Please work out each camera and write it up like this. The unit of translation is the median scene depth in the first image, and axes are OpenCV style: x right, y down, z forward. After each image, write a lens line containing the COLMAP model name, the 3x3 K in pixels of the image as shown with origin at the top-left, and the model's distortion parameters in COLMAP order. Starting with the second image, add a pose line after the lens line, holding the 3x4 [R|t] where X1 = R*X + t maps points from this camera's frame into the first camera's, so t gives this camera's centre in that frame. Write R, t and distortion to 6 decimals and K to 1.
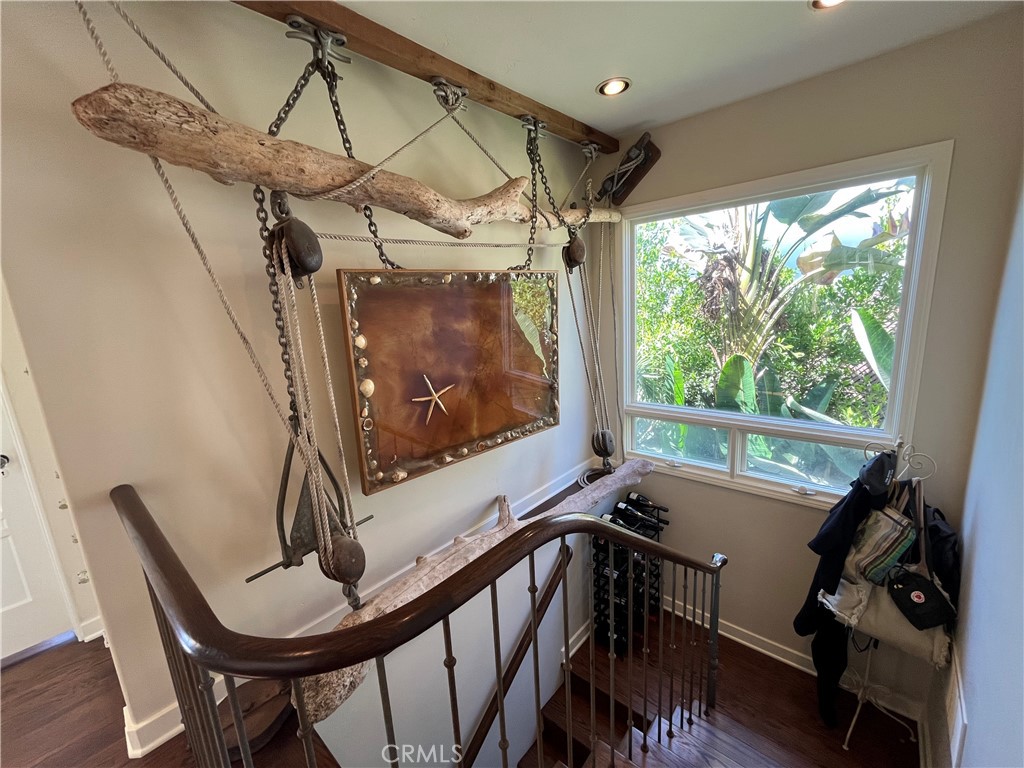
lens RADIAL K [[420.5, 0, 512.0], [0, 420.5, 384.0], [0, 0, 1]] dist [0.000503, 0.000049]
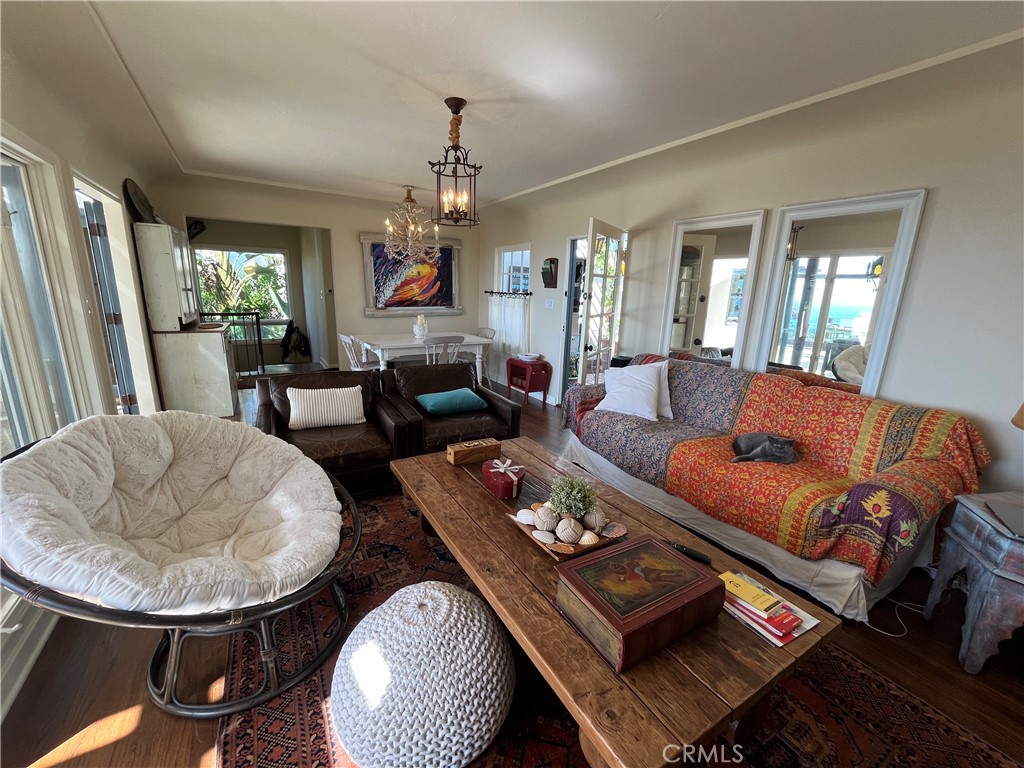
lens RADIAL K [[420.5, 0, 512.0], [0, 420.5, 384.0], [0, 0, 1]] dist [0.000503, 0.000049]
pose [[0.294124, -0.152269, 0.943560, -1.375083], [0.139883, 0.983455, 0.115103, 0.328467], [-0.945475, 0.098133, 0.310558, -1.273446]]
